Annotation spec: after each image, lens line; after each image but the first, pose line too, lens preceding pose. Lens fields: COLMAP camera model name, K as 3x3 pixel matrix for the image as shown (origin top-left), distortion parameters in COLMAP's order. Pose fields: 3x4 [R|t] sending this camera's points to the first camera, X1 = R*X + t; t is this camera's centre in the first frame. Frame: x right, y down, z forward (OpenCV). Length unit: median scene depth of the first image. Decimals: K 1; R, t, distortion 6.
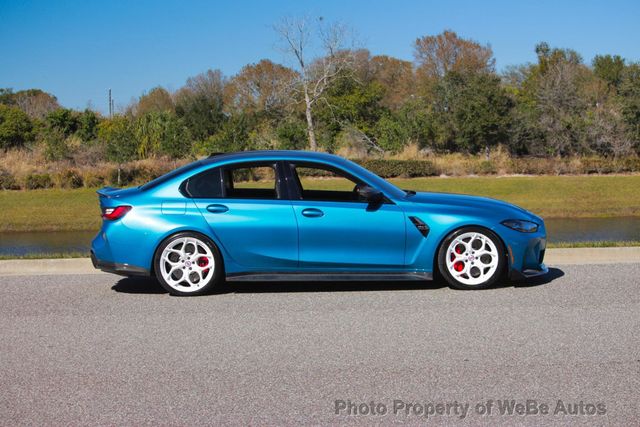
lens RADIAL K [[1654.9, 0, 320.0], [0, 1654.9, 213.5], [0, 0, 1]] dist [-0.431388, -0.146462]
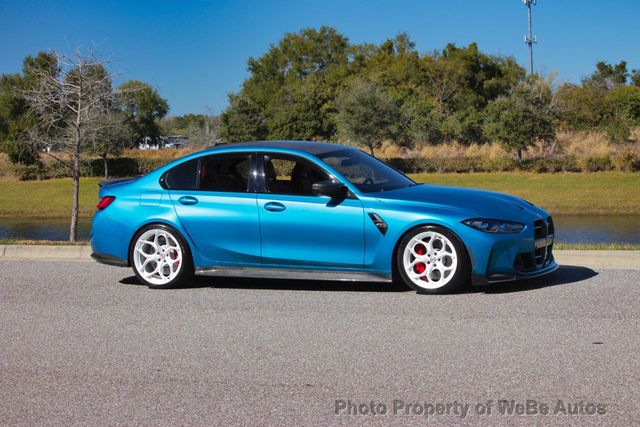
lens RADIAL K [[1663.1, 0, 319.5], [0, 1663.1, 201.2], [0, 0, 1]] dist [-0.494657, 0.008798]
pose [[0.918581, 0.018108, -0.394818, 0.067705], [-0.016472, 0.999836, 0.007533, -0.001933], [0.394890, -0.000417, 0.918728, 0.021819]]
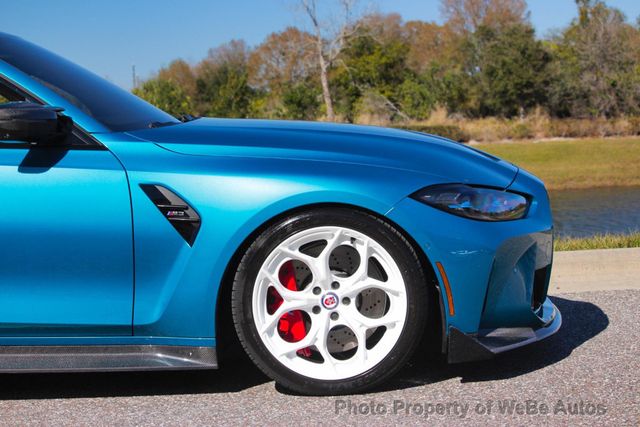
lens RADIAL K [[1686.1, 0, 319.4], [0, 1686.1, 182.0], [0, 0, 1]] dist [-0.457510, -0.108302]
pose [[0.999298, -0.026603, -0.026377, 0.016954], [0.026482, 0.999637, -0.004932, 0.000701], [0.026498, 0.004230, 0.999640, 0.111182]]
